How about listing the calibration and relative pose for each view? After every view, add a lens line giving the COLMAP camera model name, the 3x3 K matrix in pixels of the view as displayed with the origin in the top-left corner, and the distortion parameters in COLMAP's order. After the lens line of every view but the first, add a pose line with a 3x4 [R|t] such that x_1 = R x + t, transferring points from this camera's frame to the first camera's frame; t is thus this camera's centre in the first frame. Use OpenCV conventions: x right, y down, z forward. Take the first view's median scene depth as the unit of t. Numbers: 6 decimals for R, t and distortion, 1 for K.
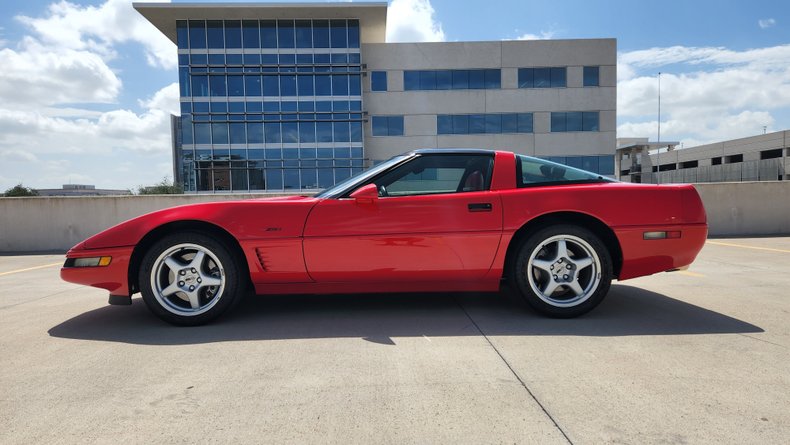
lens RADIAL K [[528.3, 0, 392.4], [0, 528.3, 231.5], [0, 0, 1]] dist [0.077444, -0.069225]
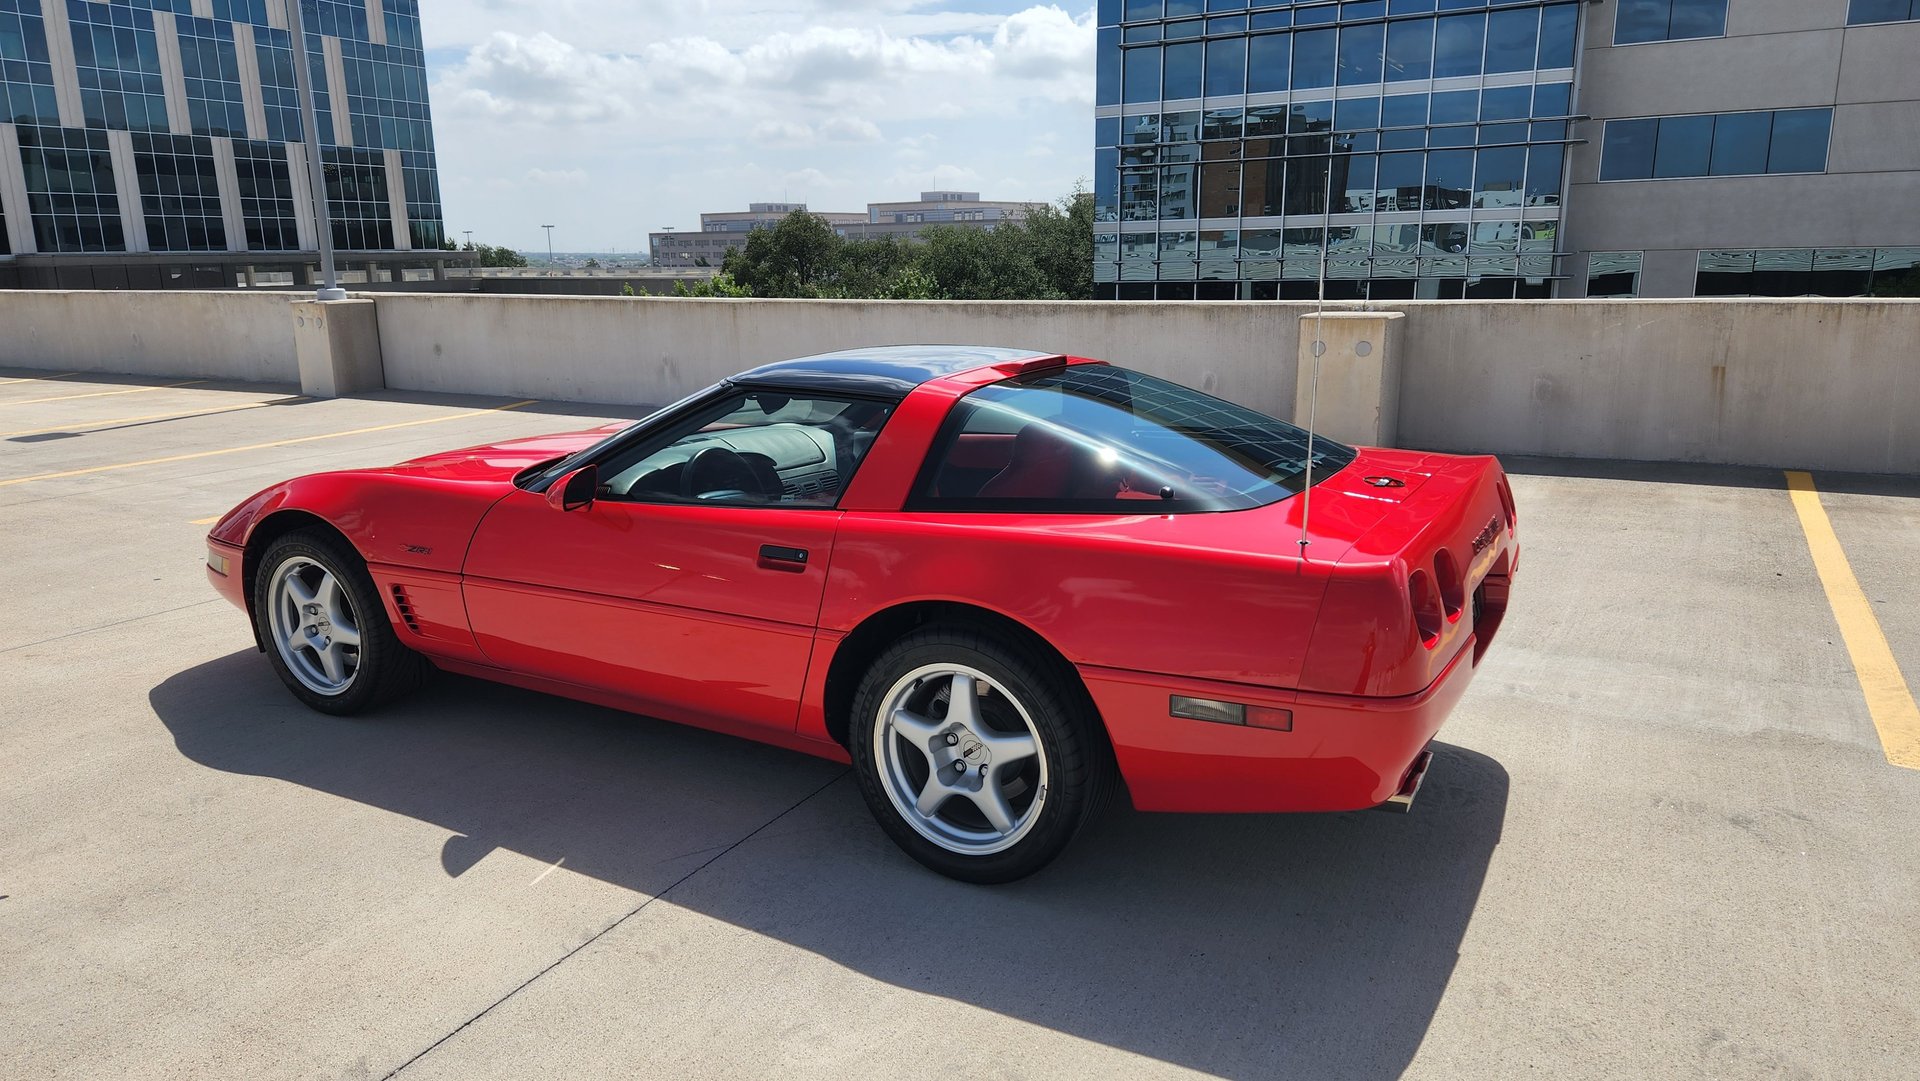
lens RADIAL K [[1284.0, 0, 941.2], [0, 1284.0, 559.9], [0, 0, 1]] dist [0.077444, -0.069225]
pose [[0.857779, 0.127201, -0.498031, 0.053606], [-0.026928, 0.978687, 0.203585, -0.017453], [0.513313, -0.161220, 0.842922, 0.019992]]
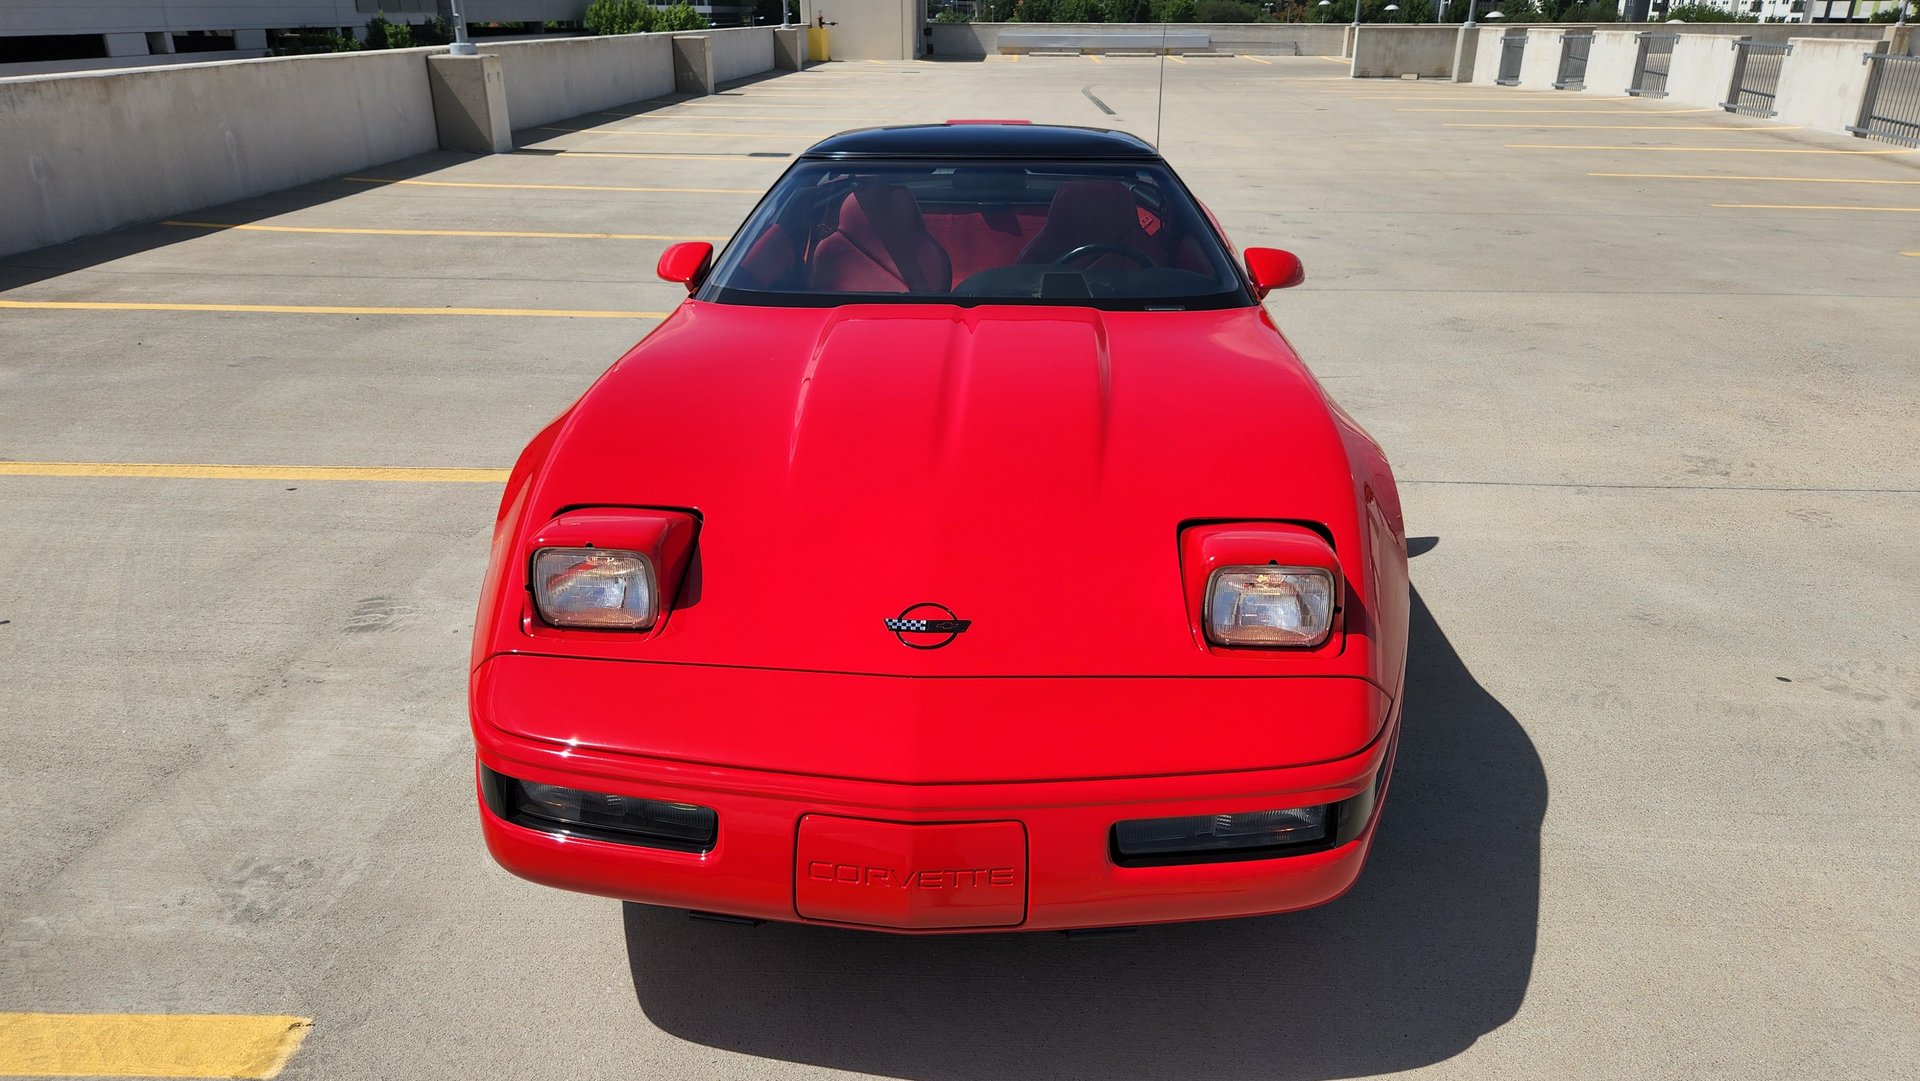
lens RADIAL K [[1284.0, 0, 965.0], [0, 1284.0, 540.8], [0, 0, 1]] dist [0.077444, -0.069225]
pose [[0.070506, -0.356494, 0.931633, -0.082471], [0.044885, 0.934146, 0.354059, -0.018577], [-0.996501, 0.016853, 0.081864, 0.085767]]
